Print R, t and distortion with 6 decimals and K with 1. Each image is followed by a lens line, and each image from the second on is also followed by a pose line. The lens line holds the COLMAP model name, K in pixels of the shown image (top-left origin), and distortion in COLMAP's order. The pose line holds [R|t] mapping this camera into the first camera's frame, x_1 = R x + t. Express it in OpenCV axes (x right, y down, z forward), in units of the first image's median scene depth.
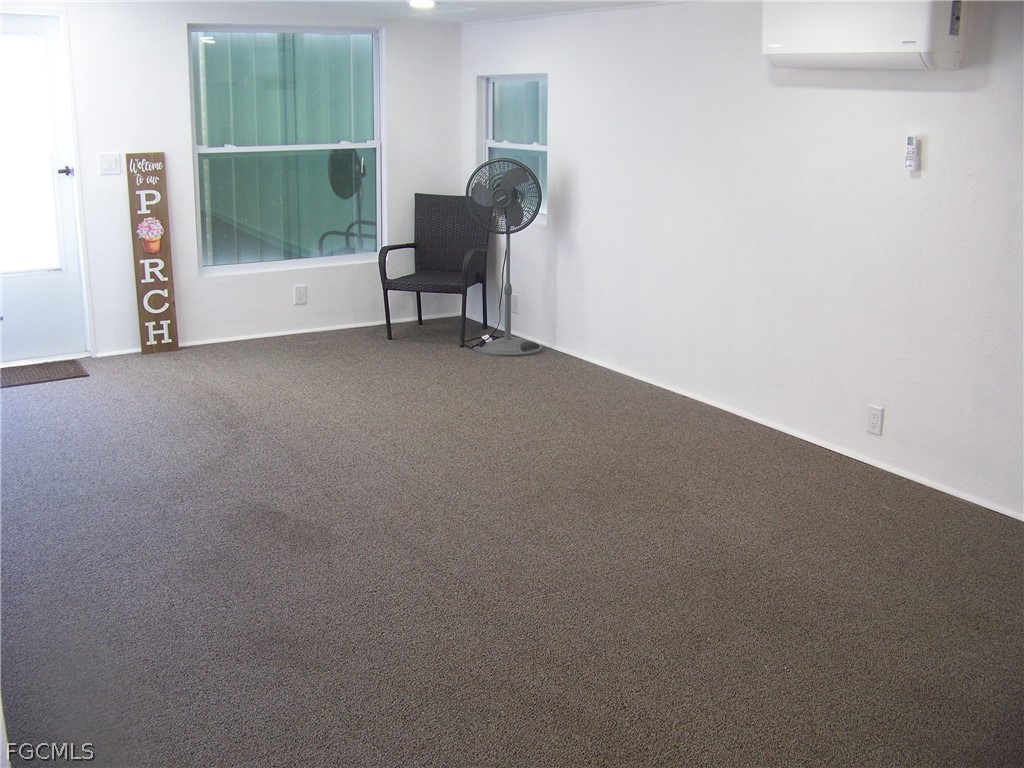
lens RADIAL K [[1090.7, 0, 516.8], [0, 1090.7, 381.8], [0, 0, 1]] dist [-0.253064, 0.330327]
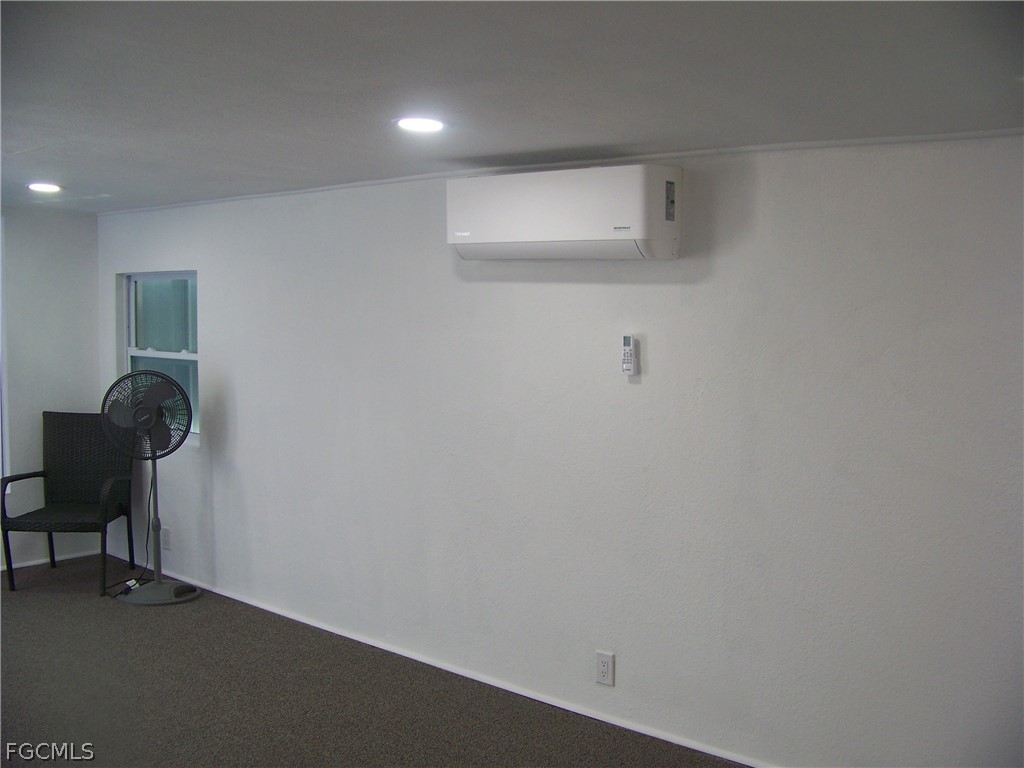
lens RADIAL K [[1090.7, 0, 516.8], [0, 1090.7, 381.8], [0, 0, 1]] dist [-0.253064, 0.330327]
pose [[0.953578, -0.023562, 0.300222, 0.014519], [0.076330, 0.983290, -0.165270, -0.036732], [-0.291311, 0.180514, 0.939443, 0.128605]]
